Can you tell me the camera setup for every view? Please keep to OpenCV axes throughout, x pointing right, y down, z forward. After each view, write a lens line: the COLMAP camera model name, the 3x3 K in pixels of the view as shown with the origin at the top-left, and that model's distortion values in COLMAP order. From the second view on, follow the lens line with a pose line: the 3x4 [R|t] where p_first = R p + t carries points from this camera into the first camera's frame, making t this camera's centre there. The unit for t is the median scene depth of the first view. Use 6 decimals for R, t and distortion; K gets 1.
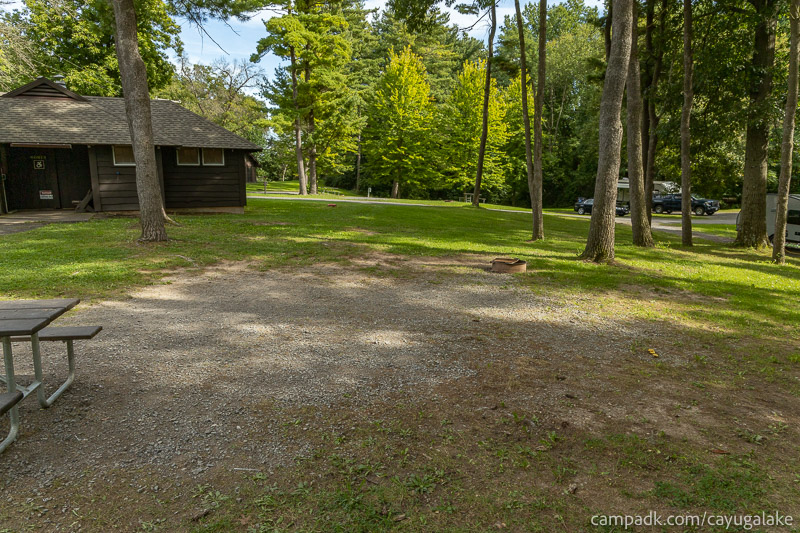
lens RADIAL K [[535.3, 0, 404.3], [0, 535.3, 269.1], [0, 0, 1]] dist [-0.000805, 0.001502]
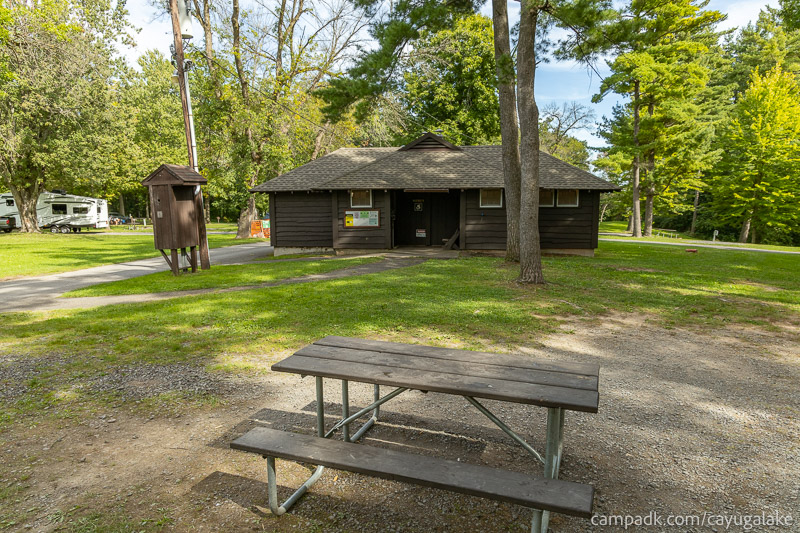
lens RADIAL K [[535.3, 0, 404.3], [0, 535.3, 269.1], [0, 0, 1]] dist [-0.000805, 0.001502]
pose [[0.846940, 0.054805, -0.528856, -0.037980], [-0.093466, 0.994531, -0.046618, -0.002501], [0.523409, 0.088912, 0.847430, 0.008640]]
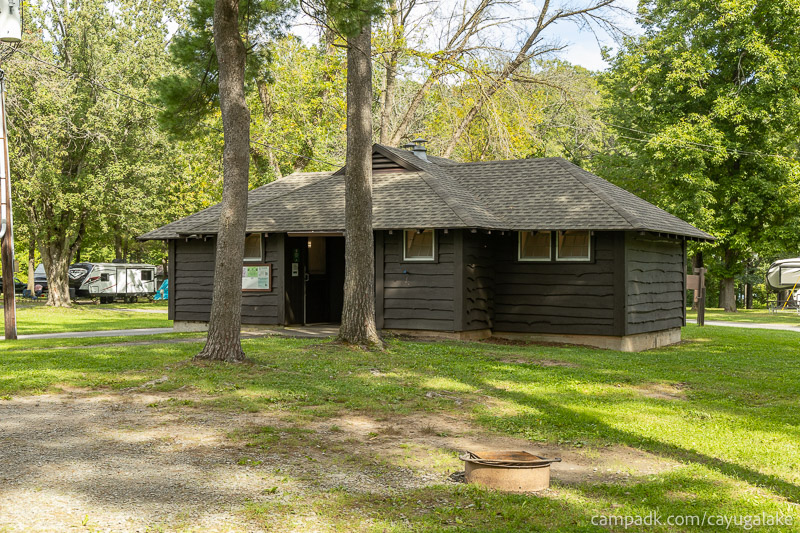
lens RADIAL K [[1002.1, 0, 400.0], [0, 1002.1, 266.5], [0, 0, 1]] dist [0.008272, 0.020739]
pose [[0.568792, -0.011752, -0.822398, 0.187399], [-0.158740, 0.979530, -0.123786, -0.012640], [0.807018, 0.200955, 0.555283, 0.121208]]
